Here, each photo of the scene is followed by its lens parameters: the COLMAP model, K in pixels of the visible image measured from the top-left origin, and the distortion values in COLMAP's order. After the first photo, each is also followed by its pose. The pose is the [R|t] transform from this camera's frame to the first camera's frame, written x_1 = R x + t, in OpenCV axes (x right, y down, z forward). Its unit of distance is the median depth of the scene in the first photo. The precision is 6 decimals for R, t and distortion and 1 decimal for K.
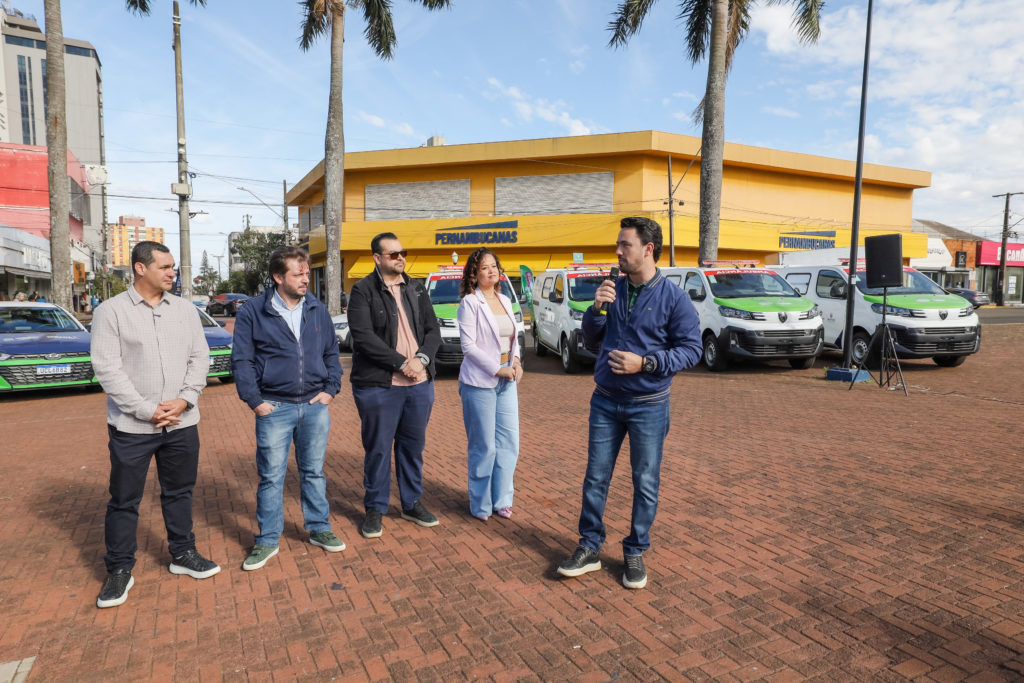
lens RADIAL K [[631.7, 0, 512.0], [0, 631.7, 341.5], [0, 0, 1]] dist [-0.019738, 0.036681]
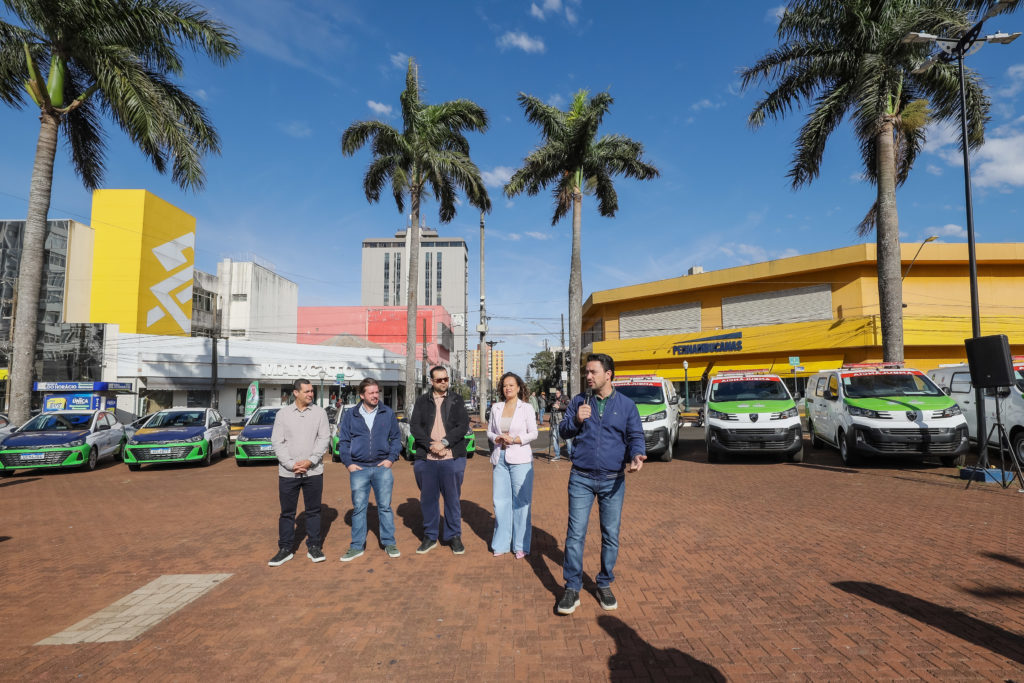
lens RADIAL K [[502.5, 0, 519.8], [0, 502.5, 357.8], [0, 0, 1]] dist [-0.040955, 0.017130]
pose [[0.893813, -0.044652, -0.446211, 0.210526], [-0.021615, 0.989584, -0.142324, -0.003389], [0.447918, 0.136855, 0.883538, -0.035407]]
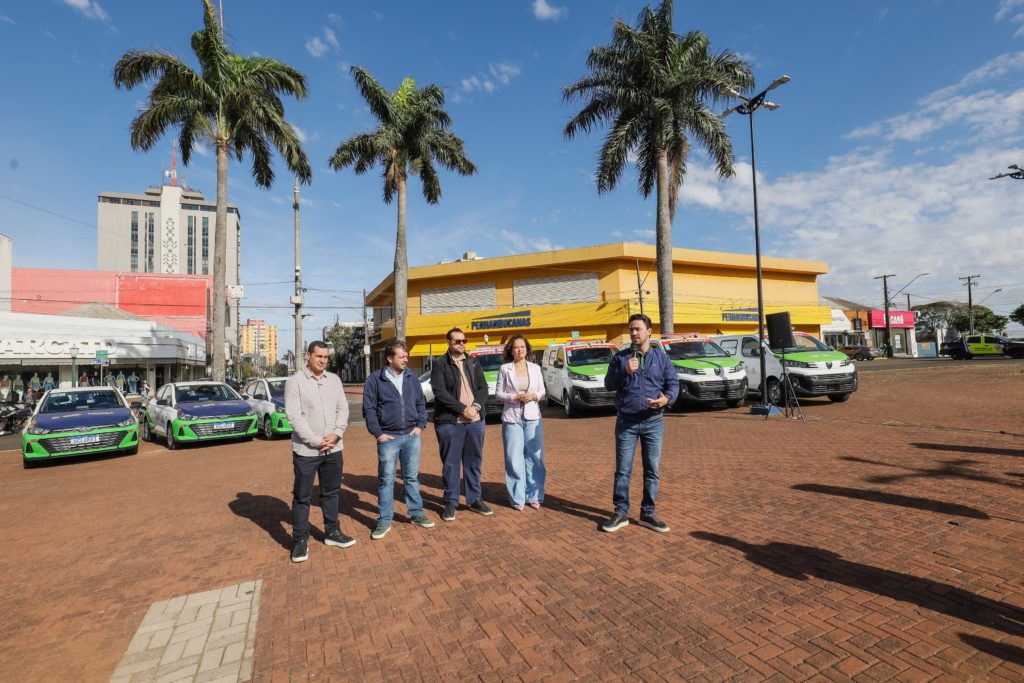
lens RADIAL K [[470.5, 0, 512.0], [0, 470.5, 341.5], [0, 0, 1]] dist [-0.039630, 0.018096]
pose [[0.998528, -0.042148, -0.034132, 0.003453], [0.037686, 0.991789, -0.122206, 0.005378], [0.039002, 0.120740, 0.991918, -0.075485]]
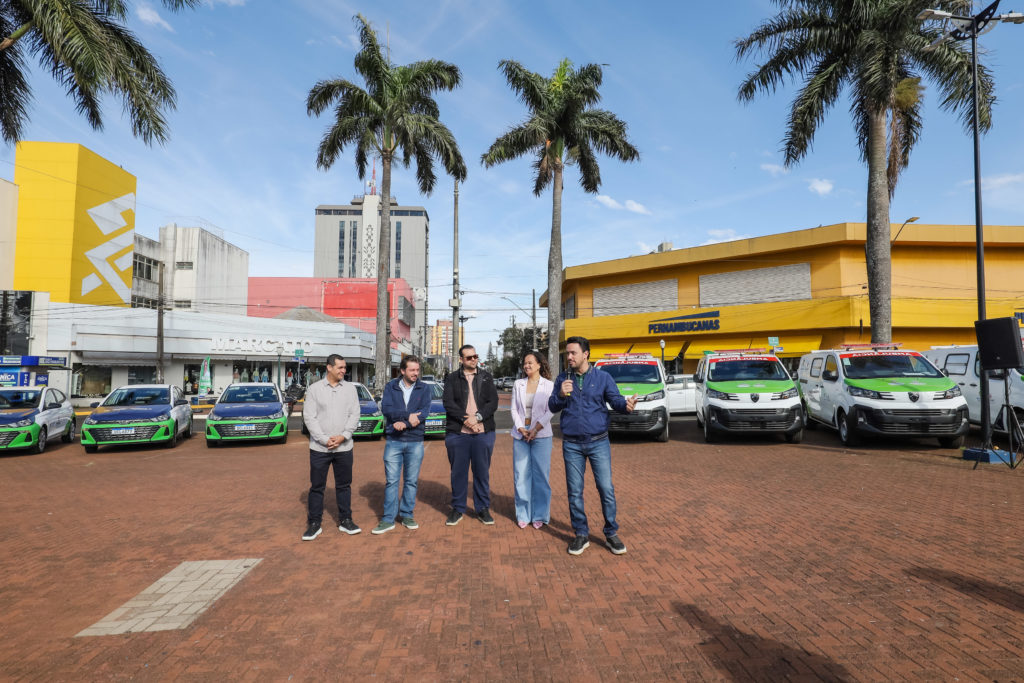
lens RADIAL K [[527.3, 0, 512.0], [0, 527.3, 341.5], [0, 0, 1]] dist [-0.034669, 0.022666]
pose [[0.918109, -0.028975, -0.395267, 0.155199], [-0.025254, 0.991020, -0.131306, 0.000883], [0.395523, 0.130535, 0.909133, -0.069735]]
